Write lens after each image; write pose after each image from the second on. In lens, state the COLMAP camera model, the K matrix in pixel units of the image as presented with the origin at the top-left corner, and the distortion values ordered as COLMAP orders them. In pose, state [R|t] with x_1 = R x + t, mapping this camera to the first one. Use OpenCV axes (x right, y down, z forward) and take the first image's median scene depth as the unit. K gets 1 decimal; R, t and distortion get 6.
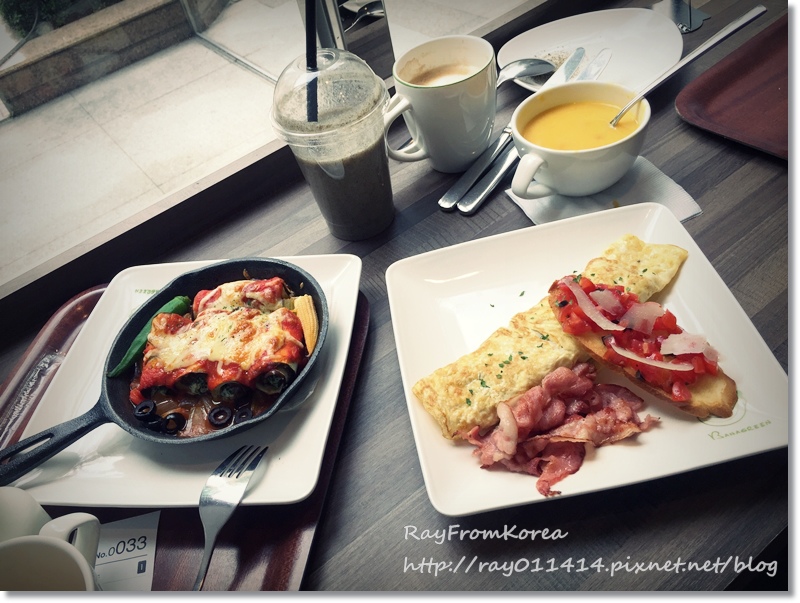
lens RADIAL K [[655.5, 0, 400.0], [0, 655.5, 301.5], [0, 0, 1]] dist [0.075668, -0.113580]
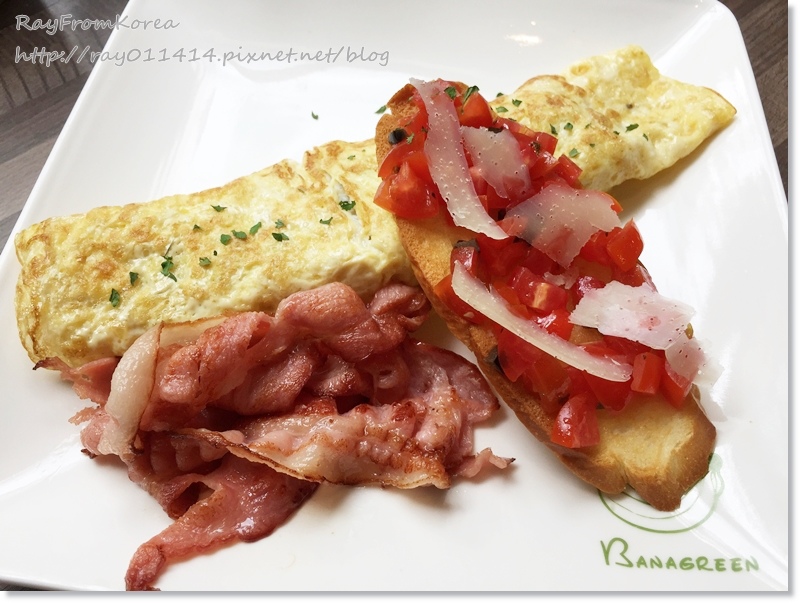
lens RADIAL K [[682.0, 0, 395.3], [0, 682.0, 302.1], [0, 0, 1]] dist [0.075066, -0.146489]
pose [[0.960486, 0.278043, 0.012617, 0.275626], [-0.273079, 0.932638, 0.235827, -0.001297], [0.053803, -0.229954, 0.971713, 0.572472]]
